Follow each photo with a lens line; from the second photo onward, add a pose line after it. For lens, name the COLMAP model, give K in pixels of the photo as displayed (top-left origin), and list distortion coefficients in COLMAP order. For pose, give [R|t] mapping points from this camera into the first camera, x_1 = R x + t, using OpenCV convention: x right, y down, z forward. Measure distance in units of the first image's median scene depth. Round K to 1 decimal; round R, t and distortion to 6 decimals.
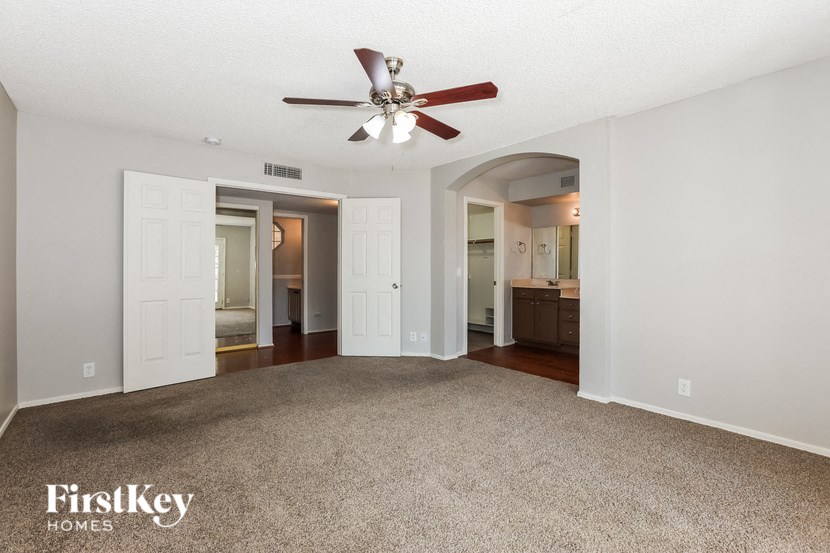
lens RADIAL K [[376.6, 0, 414.5], [0, 376.6, 272.8], [0, 0, 1]] dist [-0.025913, 0.008194]
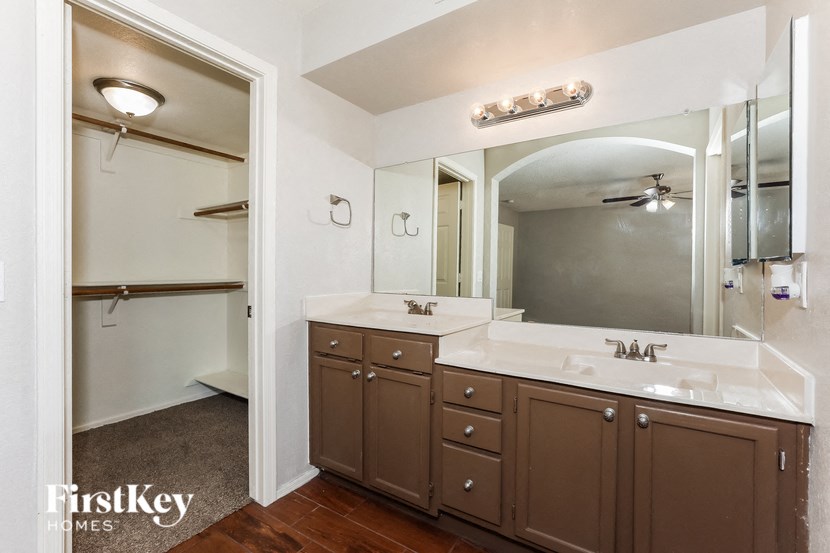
lens RADIAL K [[376.6, 0, 408.8], [0, 376.6, 272.3], [0, 0, 1]] dist [-0.025913, 0.008194]
pose [[0.959046, 0.000253, 0.283251, 0.251533], [-0.003086, 0.999950, 0.009555, -0.011460], [-0.283234, -0.010037, 0.958998, 0.642156]]
